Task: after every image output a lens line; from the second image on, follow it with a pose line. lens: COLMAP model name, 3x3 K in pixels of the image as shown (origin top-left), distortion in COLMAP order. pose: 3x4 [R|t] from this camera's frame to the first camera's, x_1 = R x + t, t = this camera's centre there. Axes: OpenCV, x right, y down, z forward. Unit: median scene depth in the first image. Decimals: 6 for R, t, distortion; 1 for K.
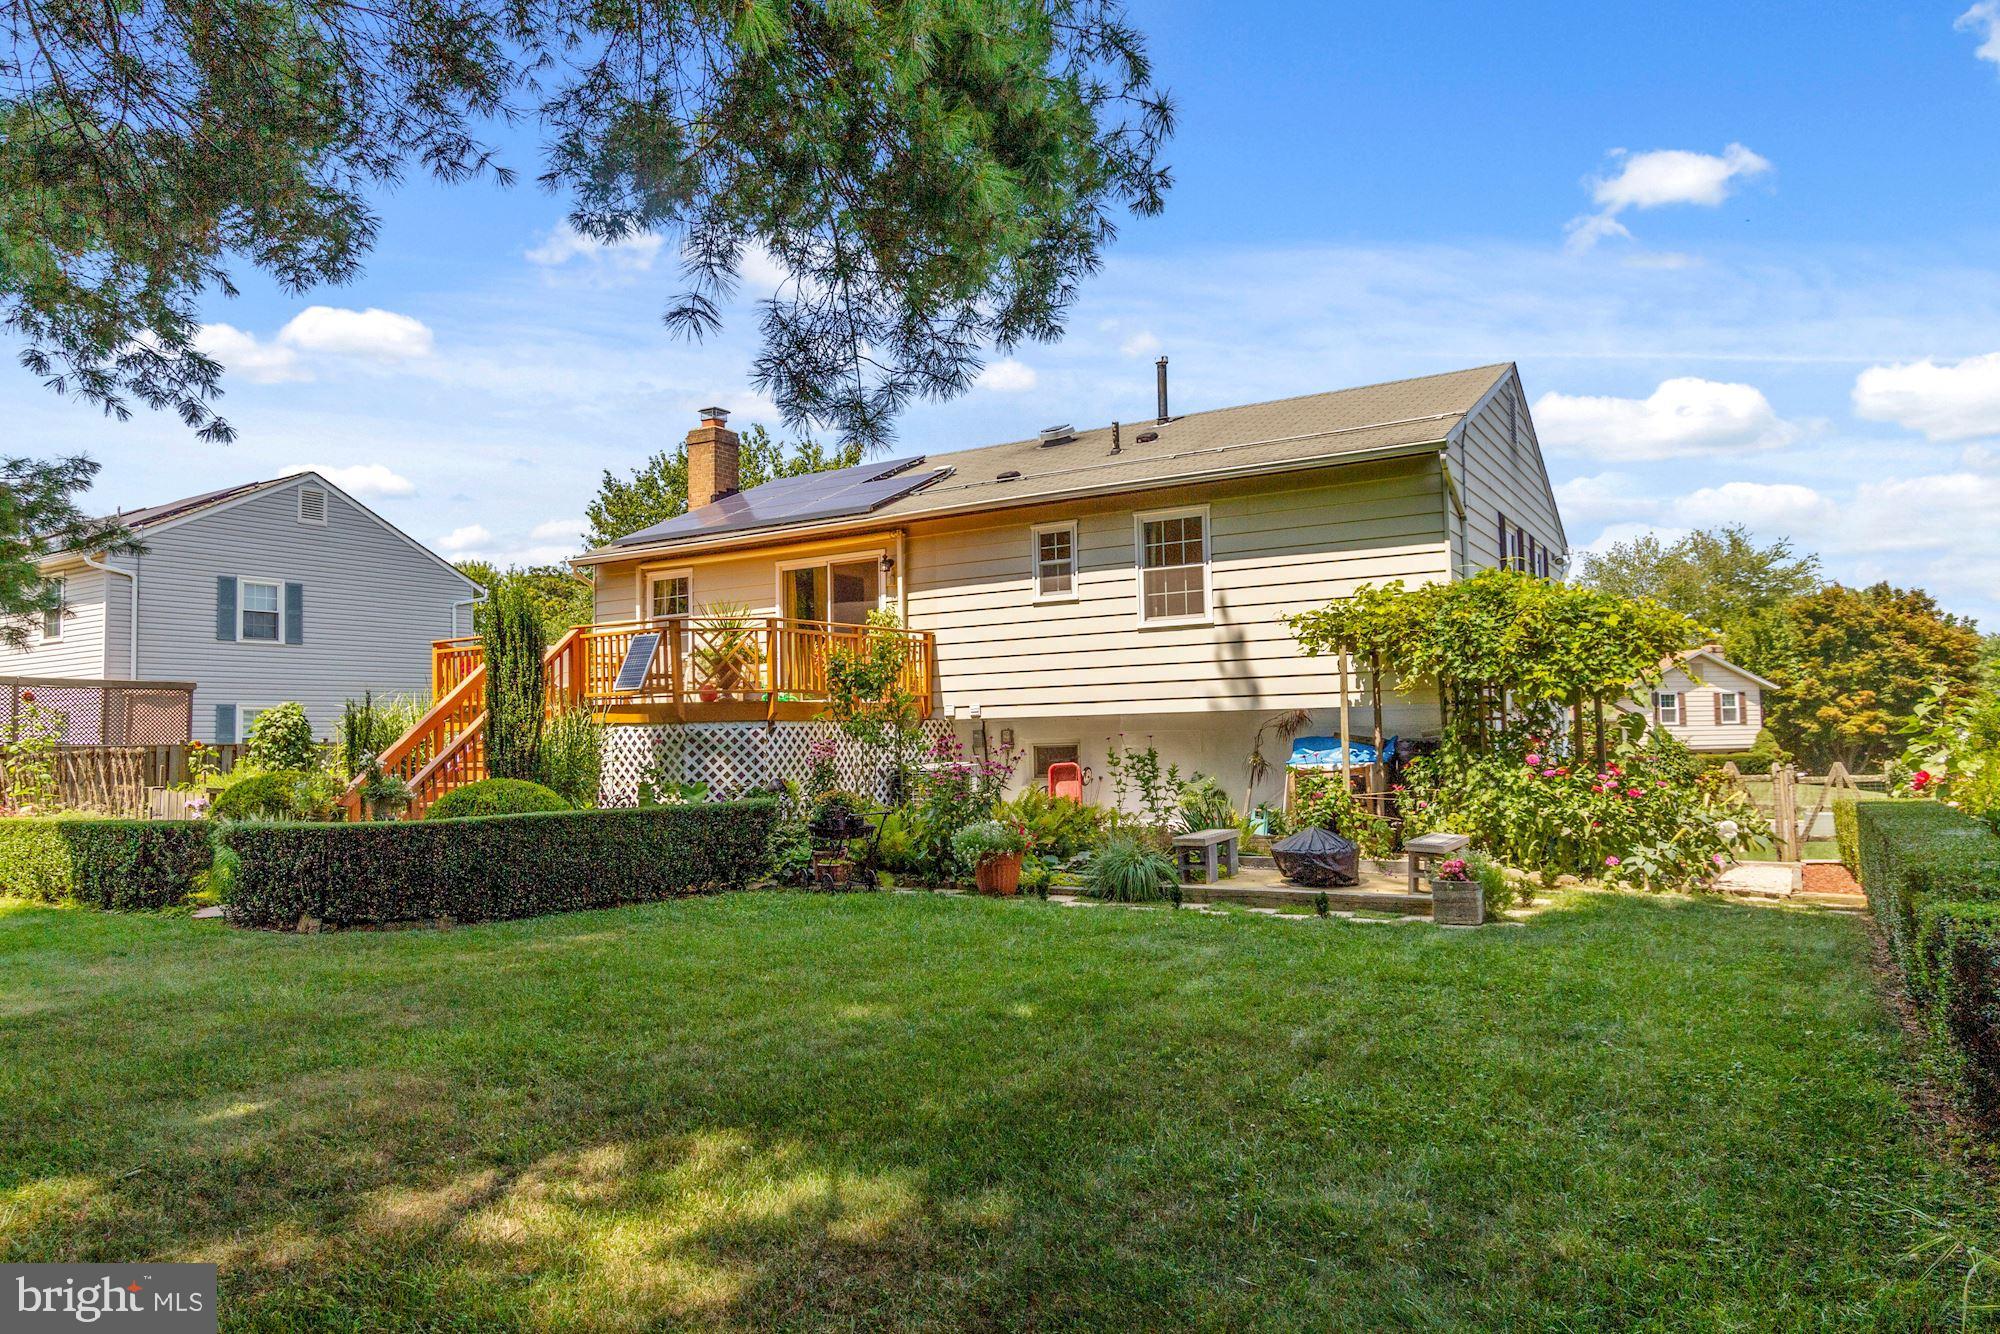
lens RADIAL K [[1279.7, 0, 997.0], [0, 1279.7, 701.7], [0, 0, 1]] dist [-0.002776, 0.002157]
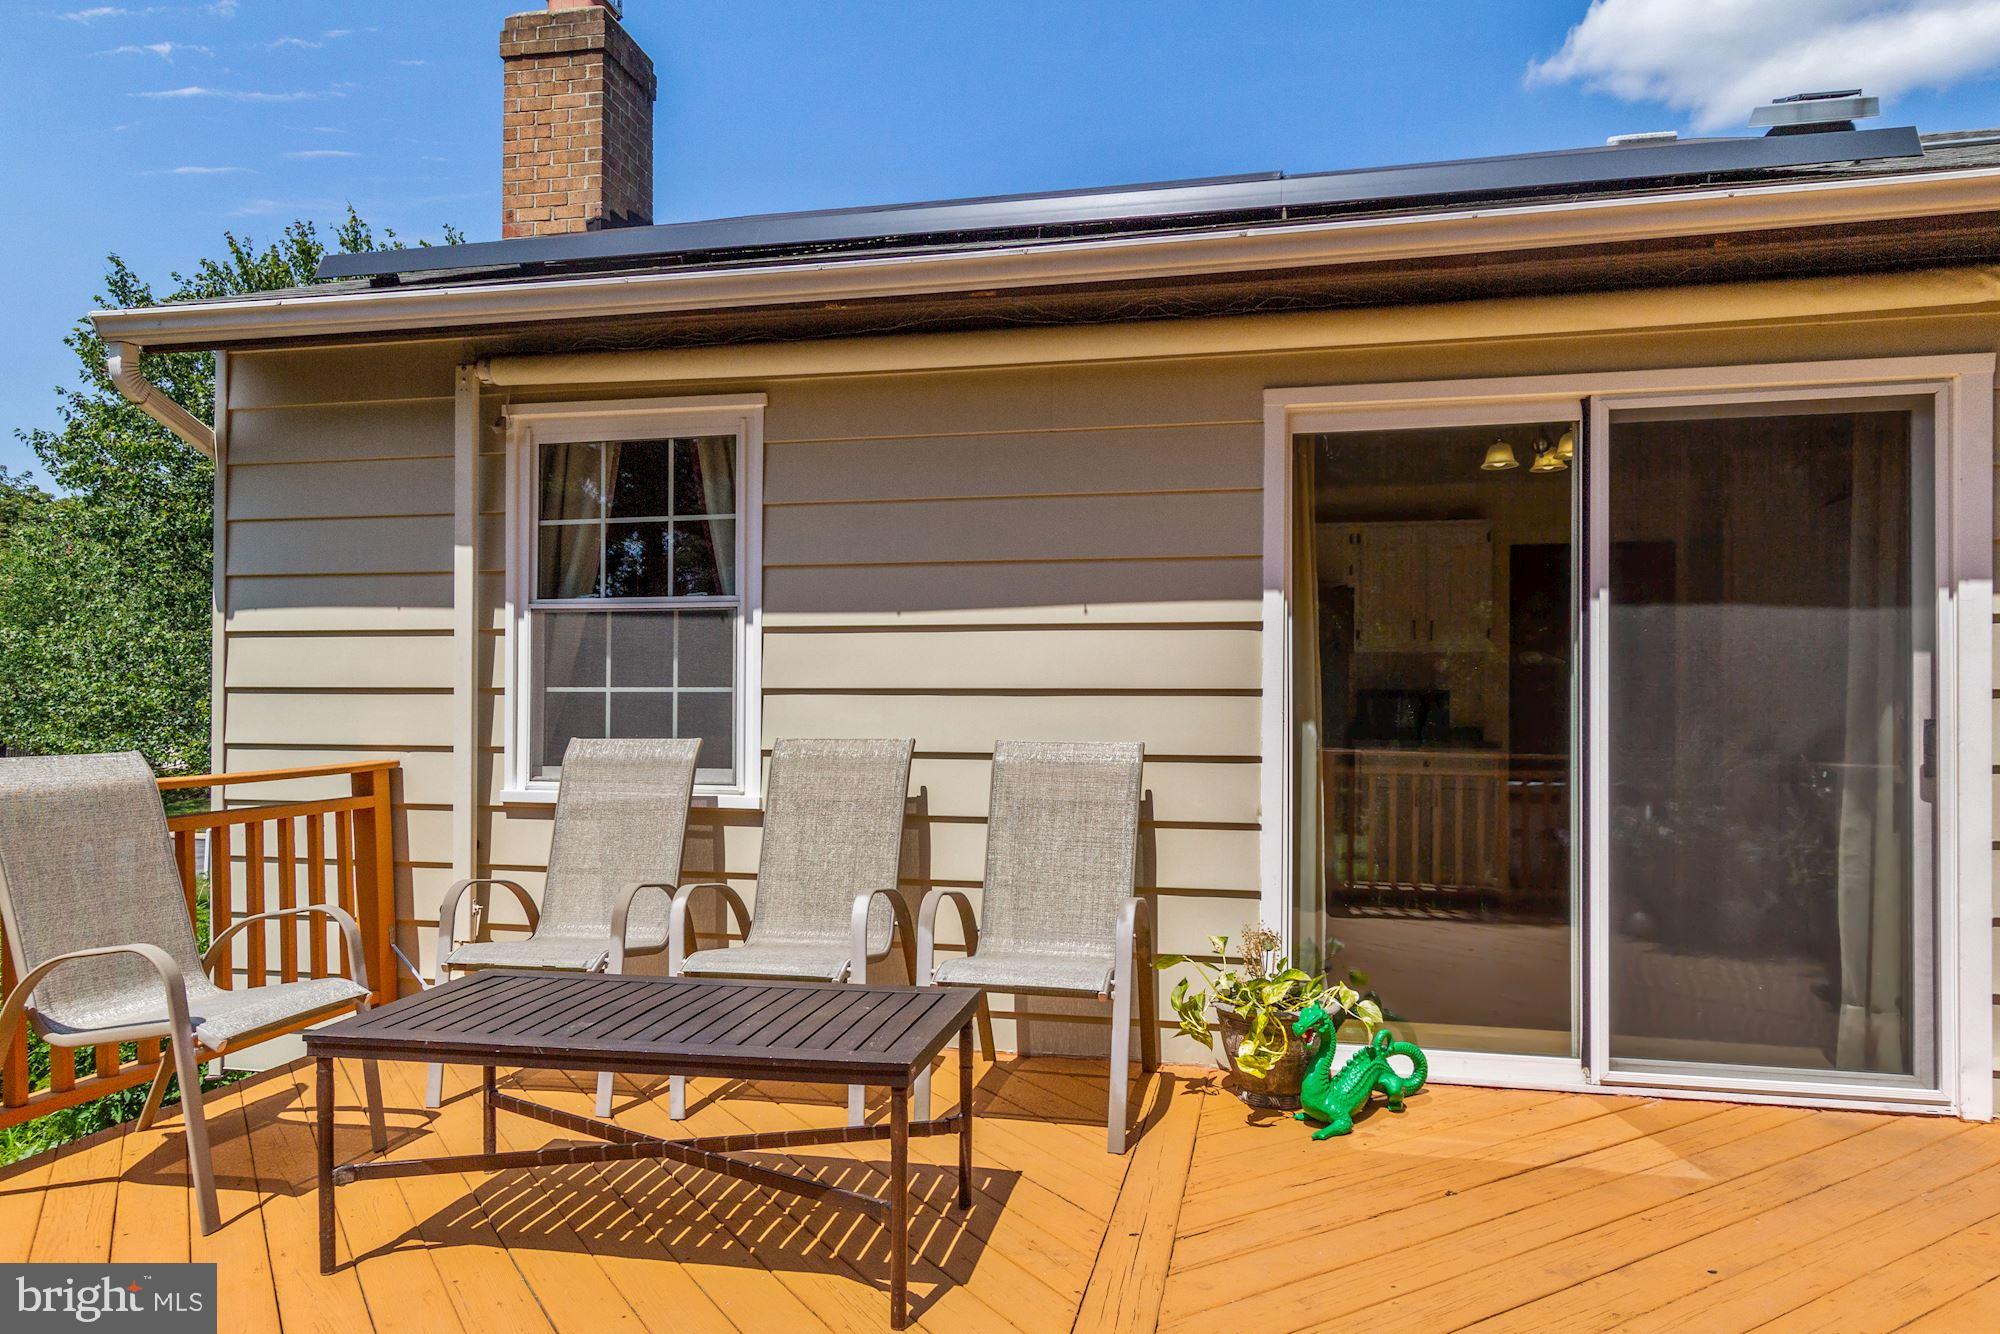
lens RADIAL K [[1279.7, 0, 997.0], [0, 1279.7, 701.7], [0, 0, 1]] dist [-0.002776, 0.002157]
pose [[0.941517, 0.027248, 0.335862, -0.266834], [-0.034712, 0.999265, 0.016240, -0.054963], [-0.335172, -0.026948, 0.941771, 0.756388]]
